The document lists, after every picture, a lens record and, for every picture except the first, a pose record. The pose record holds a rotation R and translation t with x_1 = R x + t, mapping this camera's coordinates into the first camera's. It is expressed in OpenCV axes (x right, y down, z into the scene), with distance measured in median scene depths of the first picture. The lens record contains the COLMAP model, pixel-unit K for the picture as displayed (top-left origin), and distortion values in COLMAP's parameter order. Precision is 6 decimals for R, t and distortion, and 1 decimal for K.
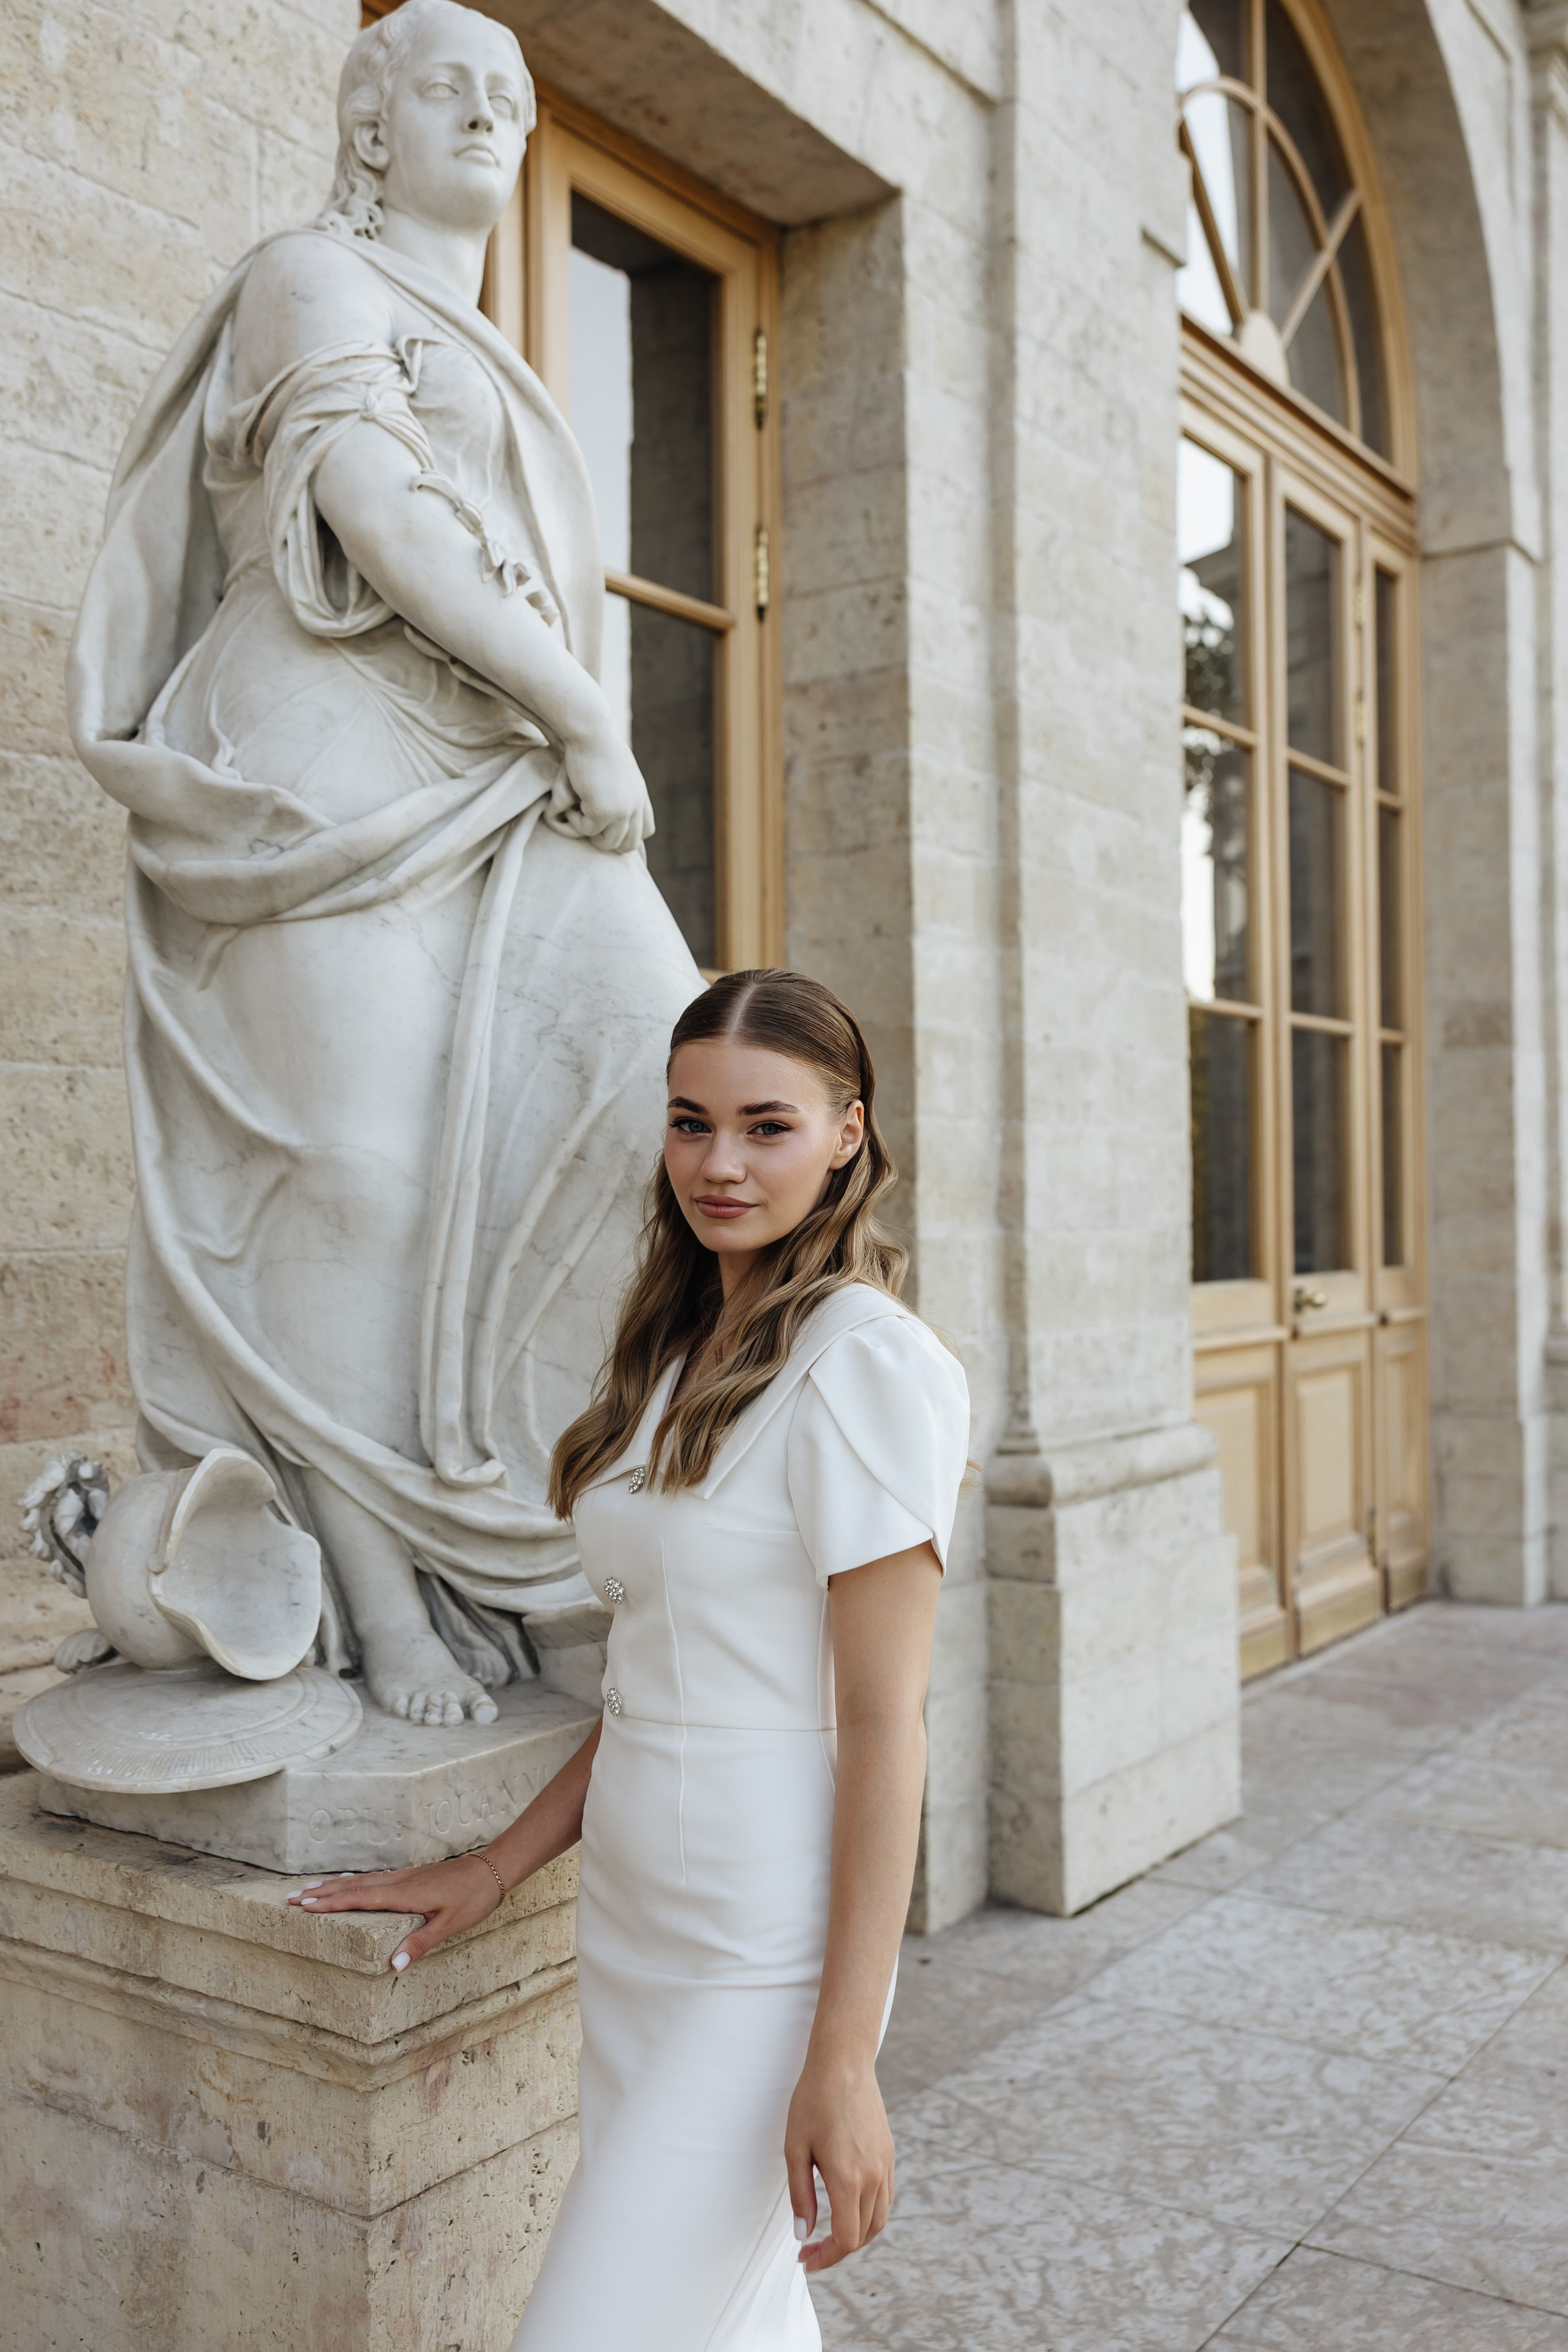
lens RADIAL K [[2225.3, 0, 745.0], [0, 2225.3, 1183.7], [0, 0, 1]] dist [-0.004005, 0.016058]
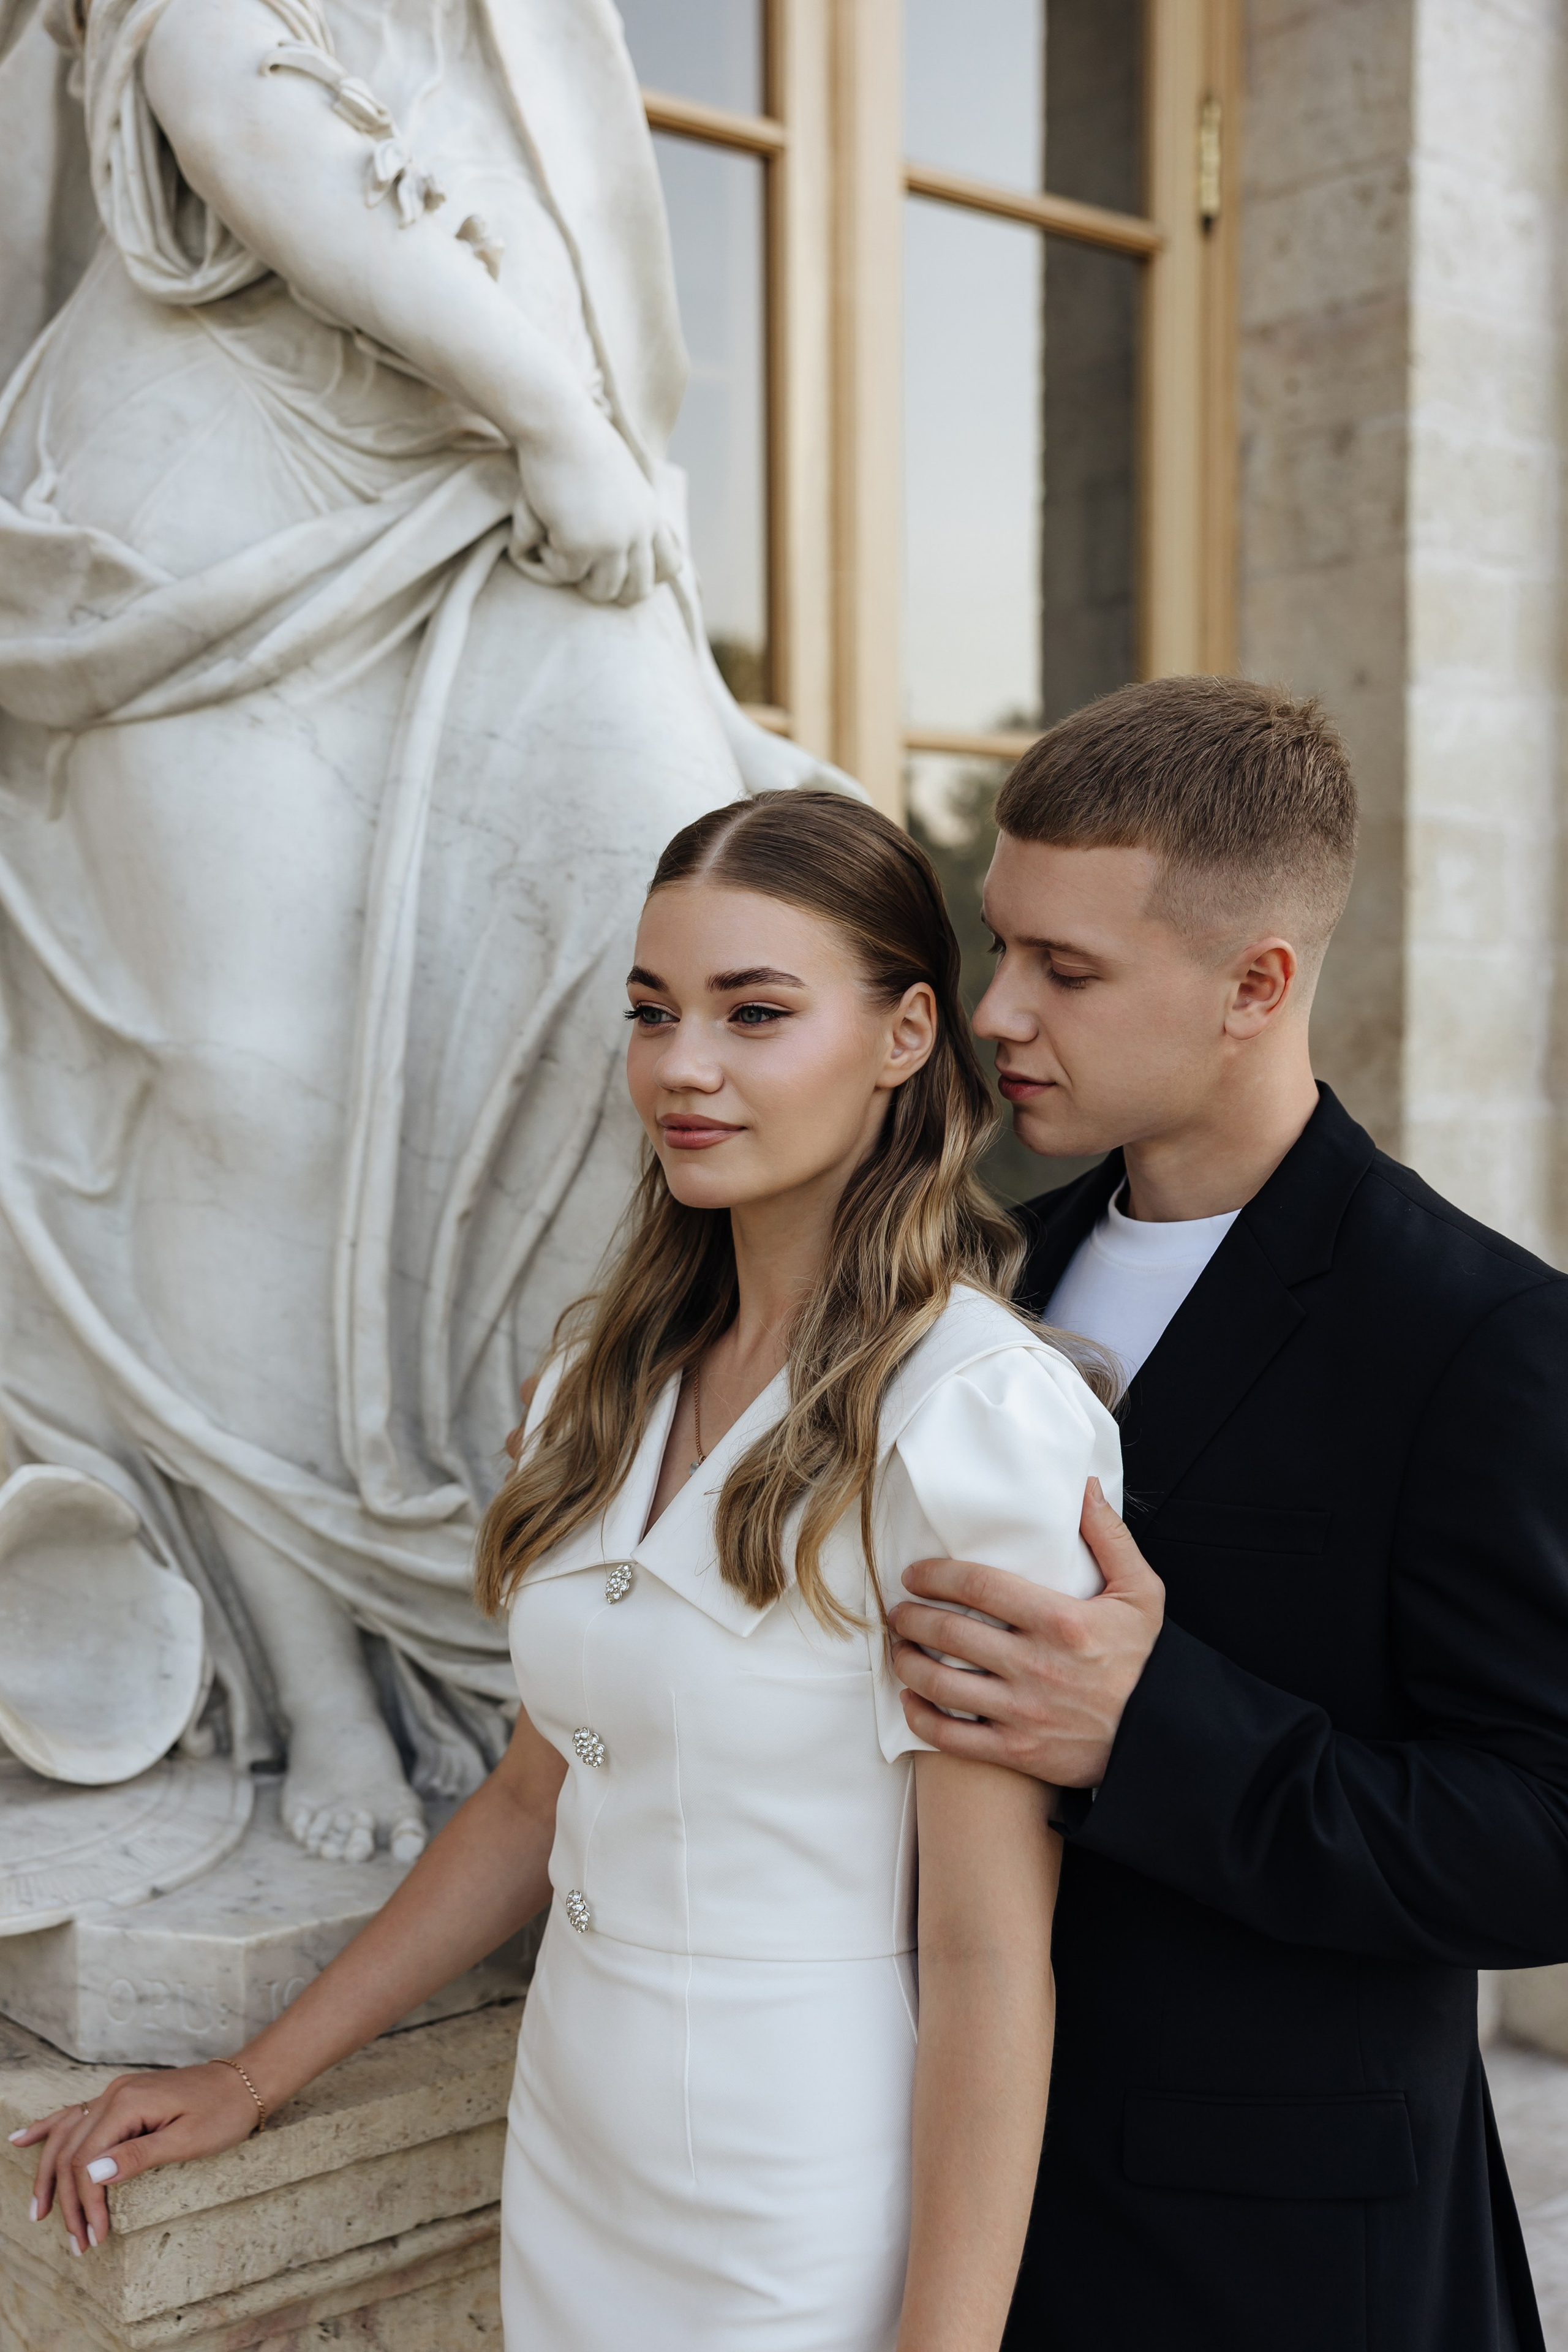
lens RADIAL K [[2805.0, 0, 731.1], [0, 2805.0, 1237.9], [0, 0, 1]] dist [-0.004827, 0.037632]
pose [[0.967137, 0.021620, -0.253336, 0.200233], [0.000384, 0.996253, 0.086487, -0.031522], [0.254256, -0.083743, 0.963504, 0.176188]]
